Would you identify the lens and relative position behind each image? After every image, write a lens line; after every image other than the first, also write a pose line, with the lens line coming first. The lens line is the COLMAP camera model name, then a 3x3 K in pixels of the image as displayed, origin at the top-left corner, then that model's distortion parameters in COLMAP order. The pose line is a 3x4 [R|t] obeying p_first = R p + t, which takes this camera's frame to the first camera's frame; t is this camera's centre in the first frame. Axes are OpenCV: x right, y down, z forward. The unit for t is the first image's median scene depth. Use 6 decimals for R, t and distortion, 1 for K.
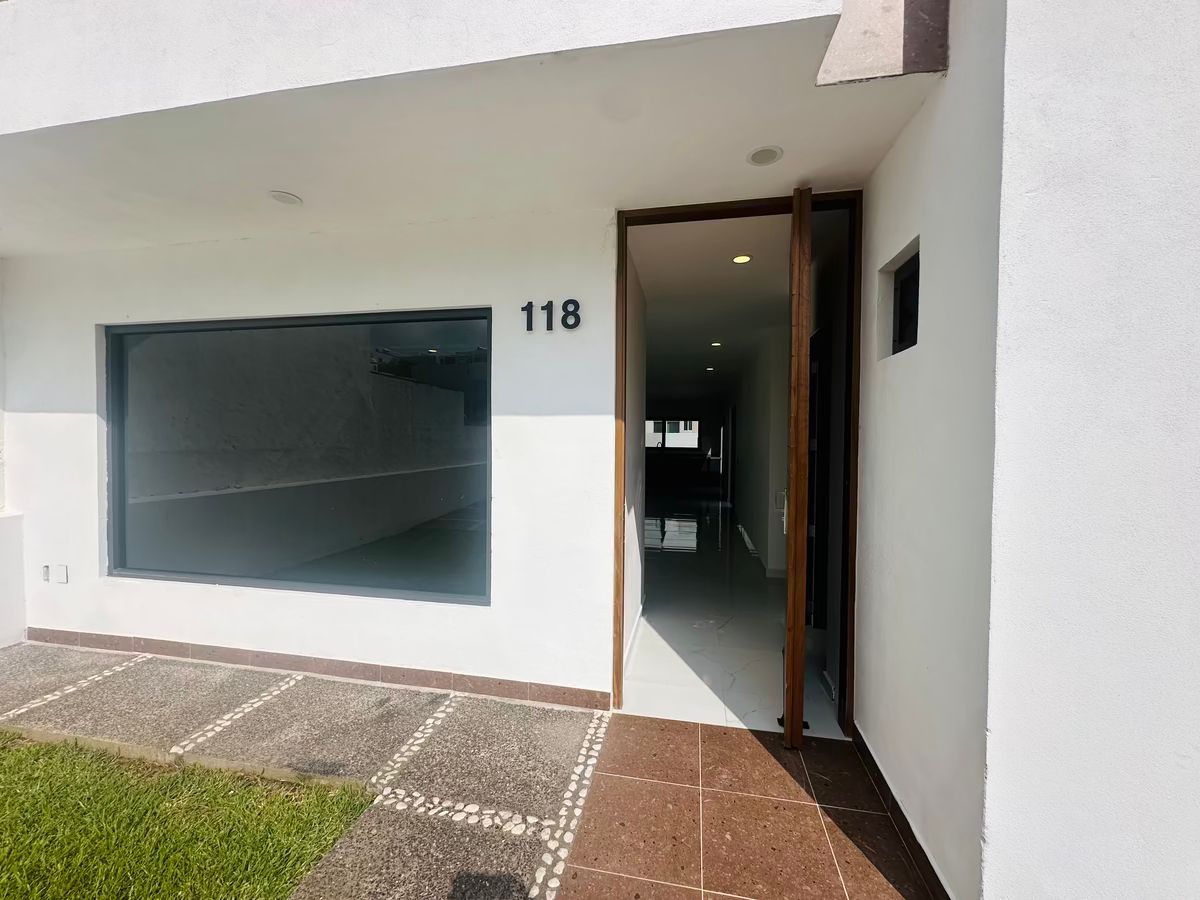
lens RADIAL K [[480.5, 0, 600.2], [0, 480.5, 450.2], [0, 0, 1]] dist [-0.000771, -0.000127]
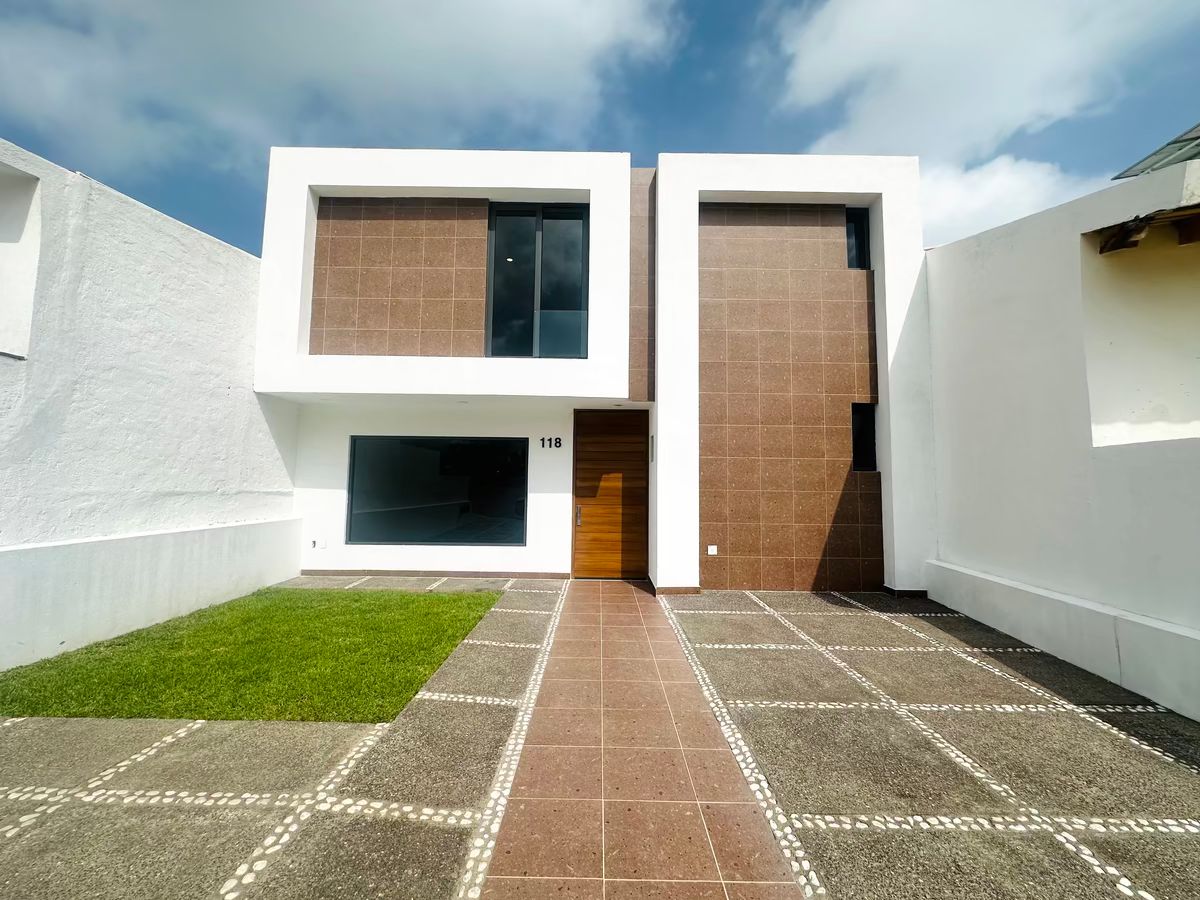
lens RADIAL K [[480.5, 0, 602.1], [0, 480.5, 445.8], [0, 0, 1]] dist [-0.000771, -0.000127]
pose [[0.982757, 0.012682, 0.184467, -0.321296], [0.000619, 0.997414, -0.071868, -0.048303], [-0.184902, 0.070743, 0.980207, -1.847919]]
